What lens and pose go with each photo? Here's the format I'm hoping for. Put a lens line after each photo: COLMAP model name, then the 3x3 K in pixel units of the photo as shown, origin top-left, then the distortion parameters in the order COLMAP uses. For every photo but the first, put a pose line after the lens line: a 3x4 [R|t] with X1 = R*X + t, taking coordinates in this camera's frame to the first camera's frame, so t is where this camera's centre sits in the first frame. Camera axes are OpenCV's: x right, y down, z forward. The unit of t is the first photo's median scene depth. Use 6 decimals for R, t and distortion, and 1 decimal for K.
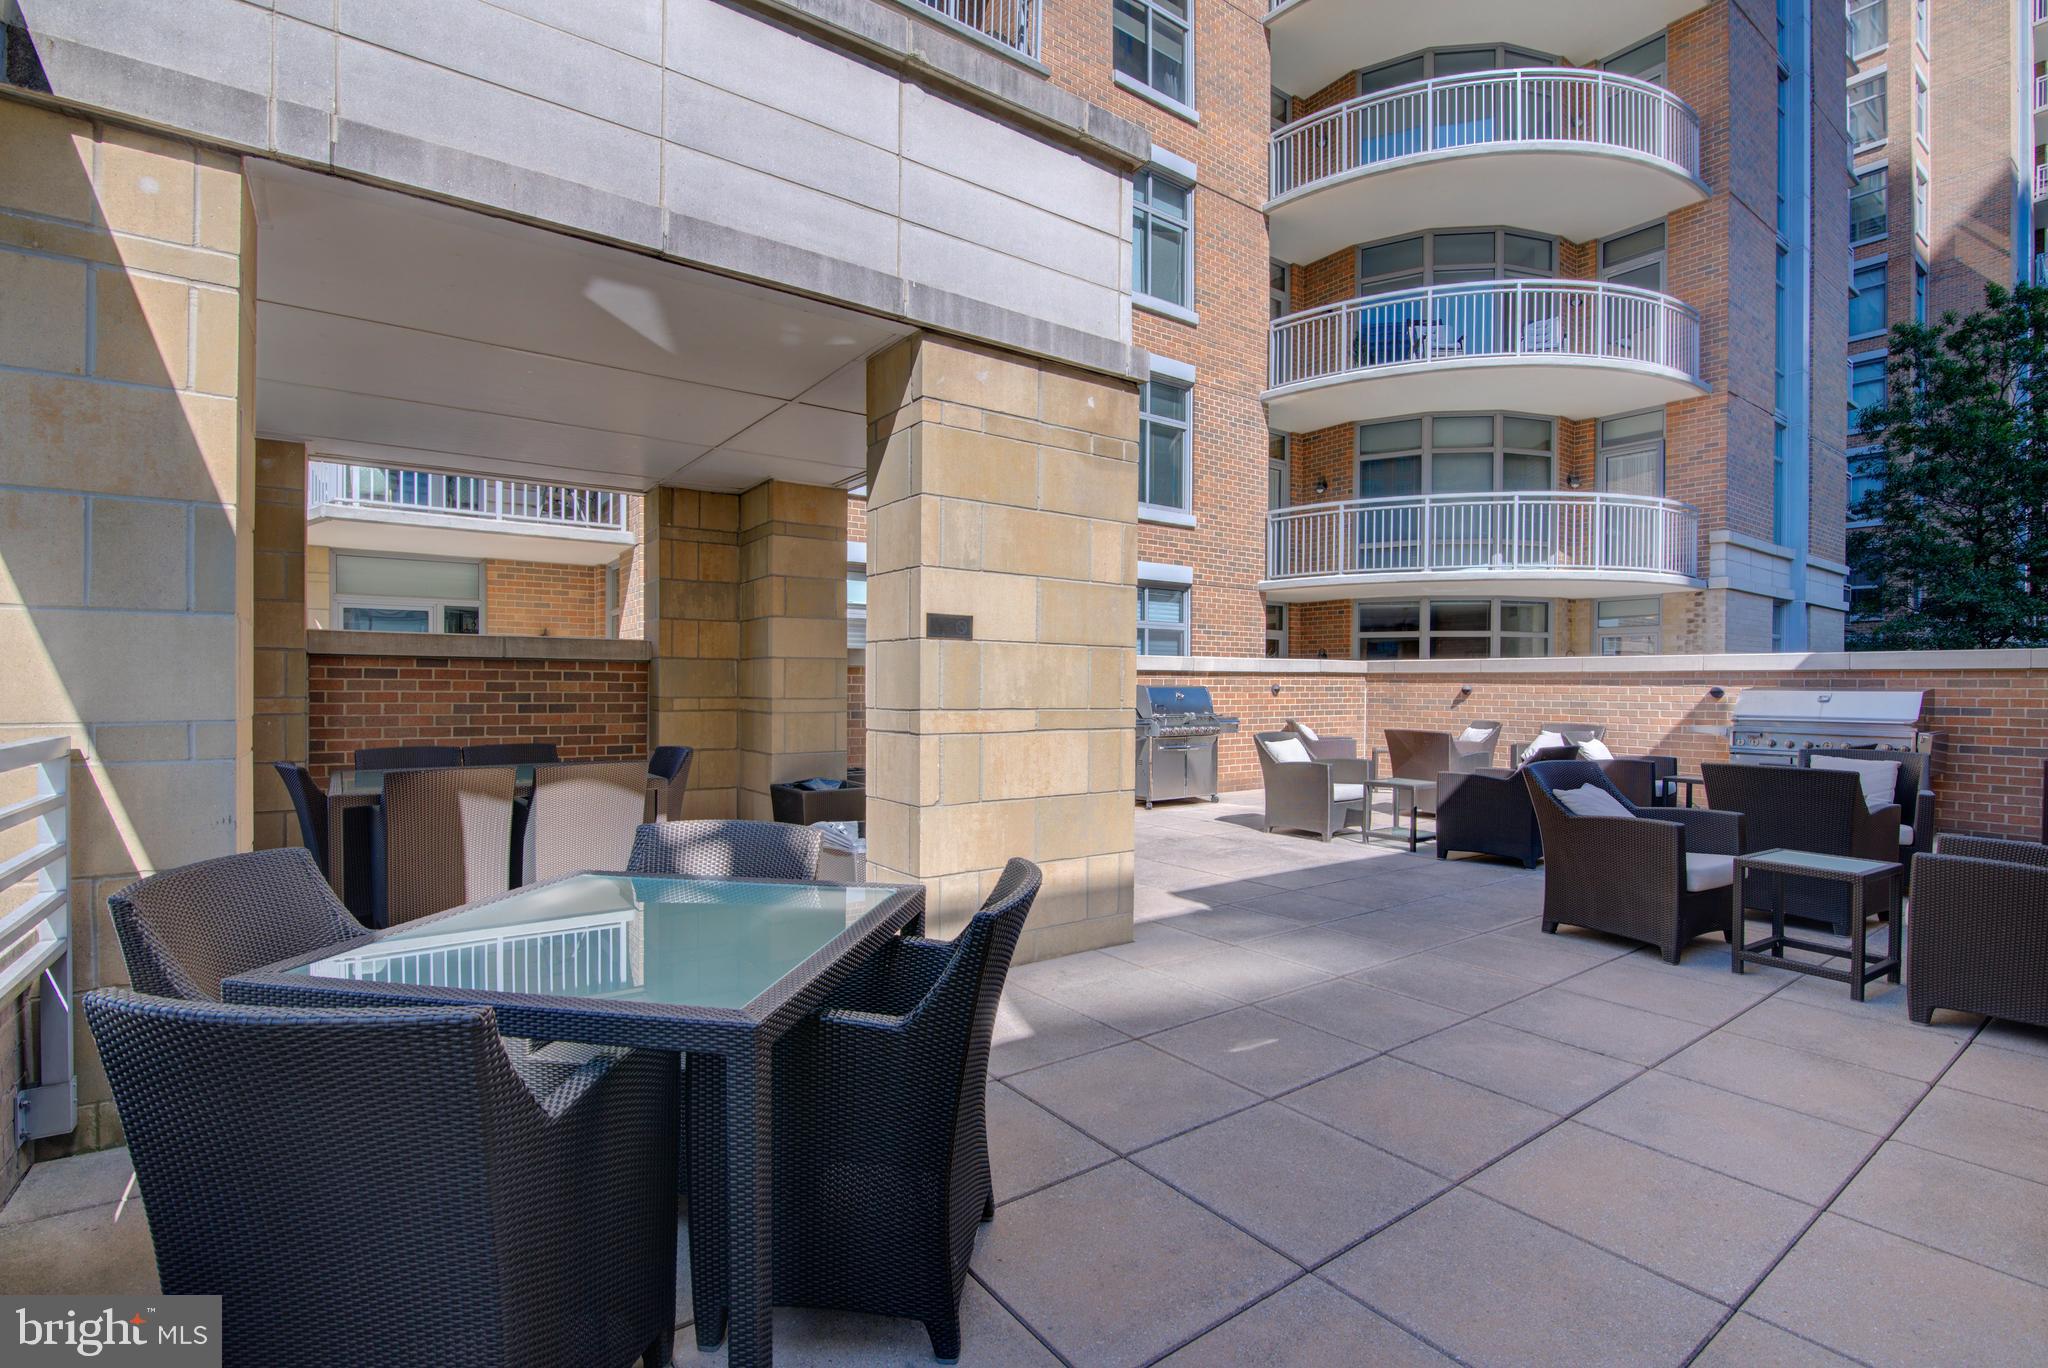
lens RADIAL K [[940.3, 0, 1029.3], [0, 940.3, 693.9], [0, 0, 1]] dist [-0.019045, 0.001039]
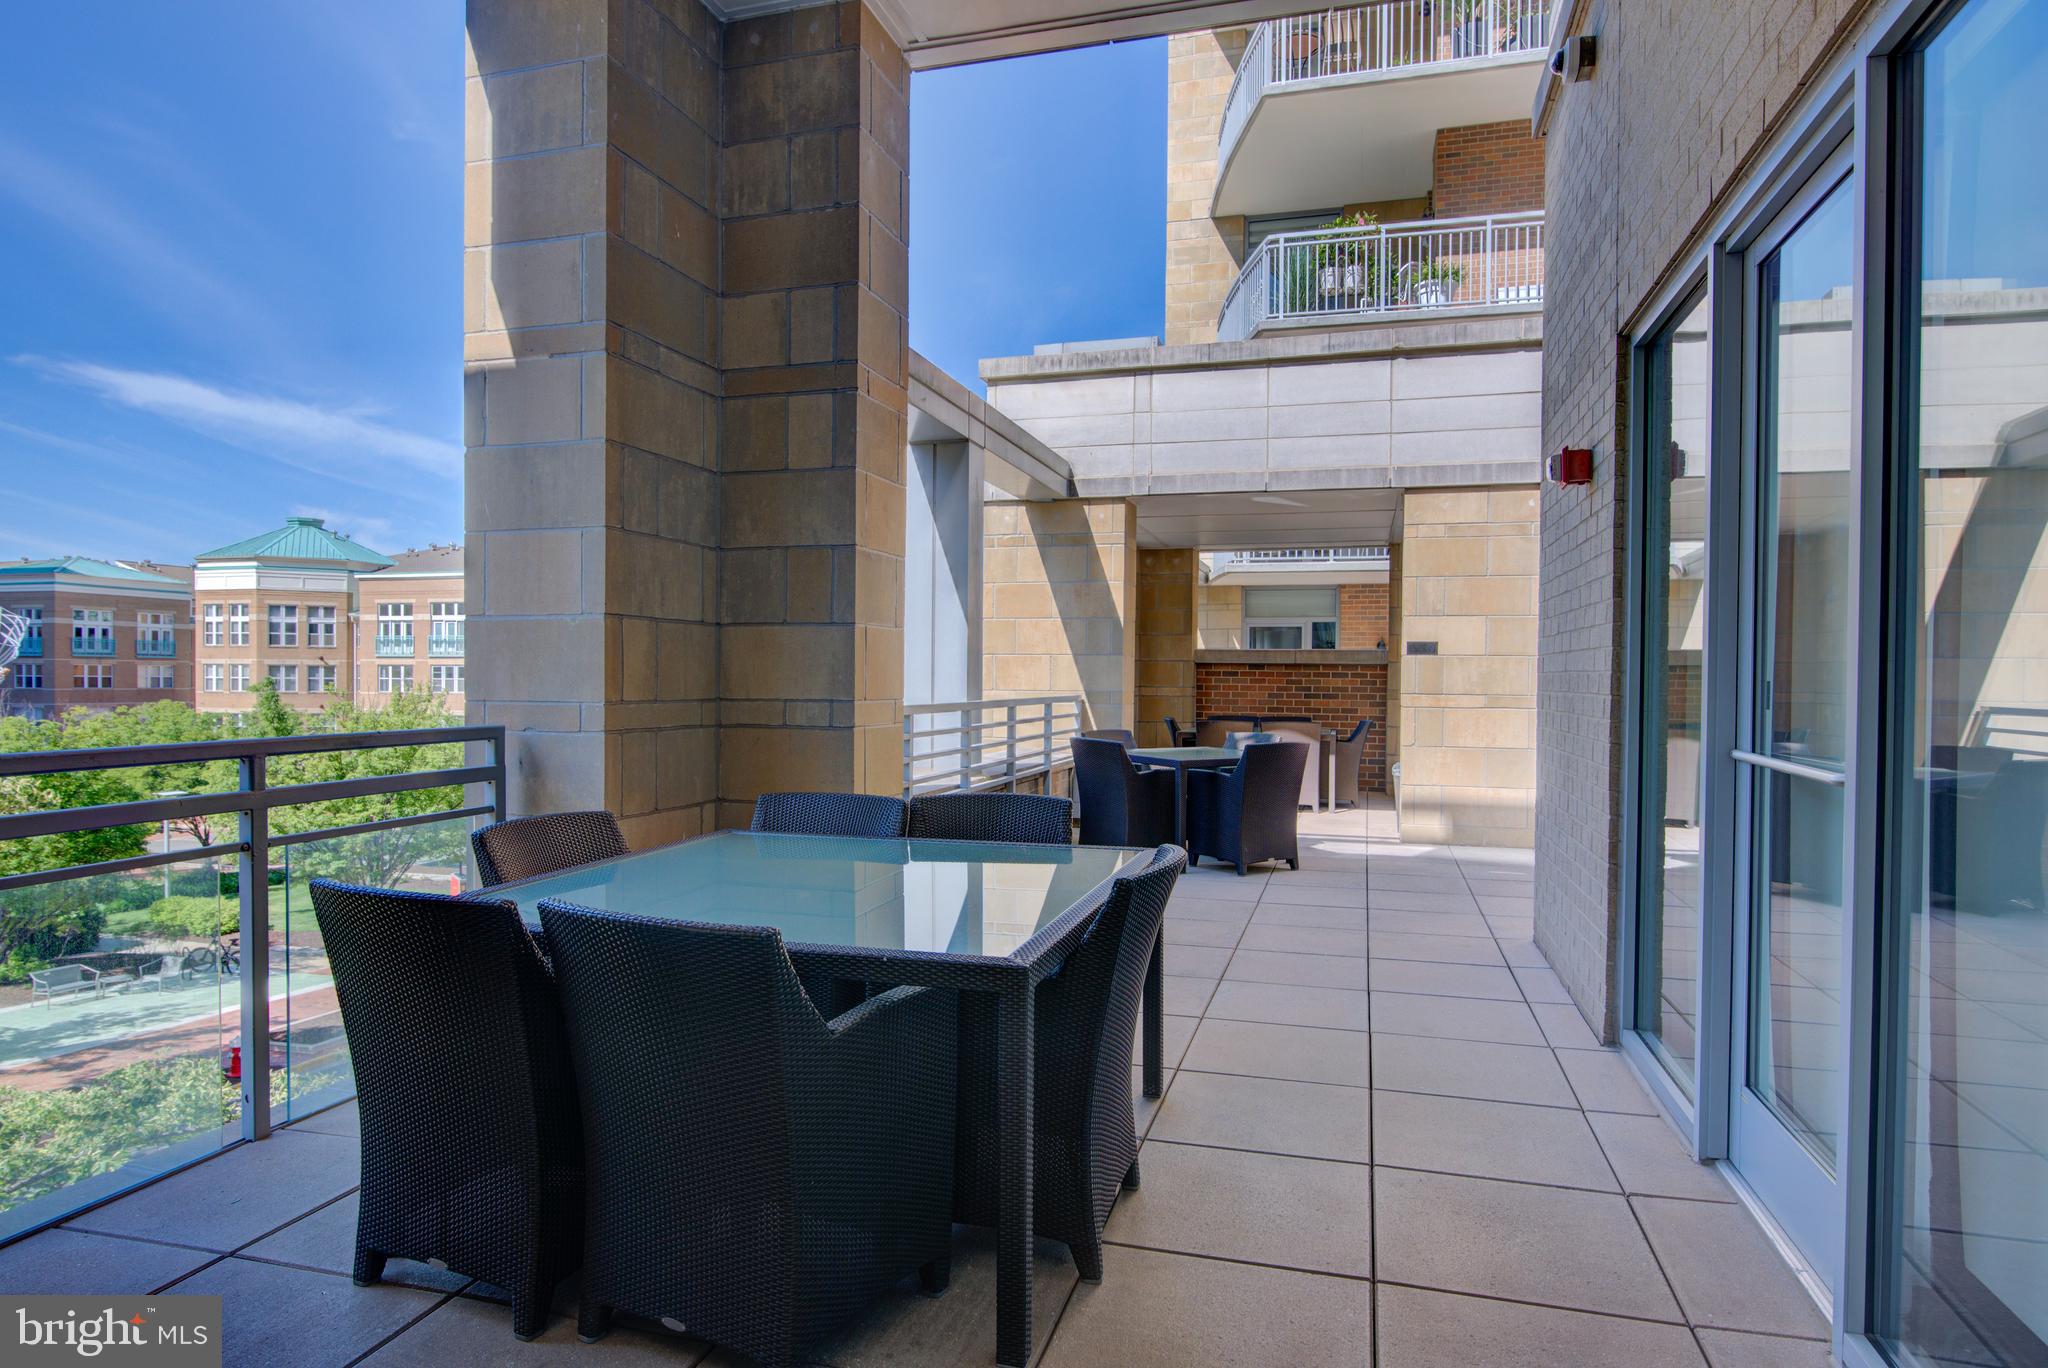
lens RADIAL K [[1192.9, 0, 1021.9], [0, 1192.9, 678.8], [0, 0, 1]] dist [0.002993, 0.000076]
pose [[0.616661, 0.000718, -0.787228, 1.197188], [-0.011951, 0.999893, -0.008450, 0.015508], [0.787138, 0.014619, 0.616604, -0.983891]]
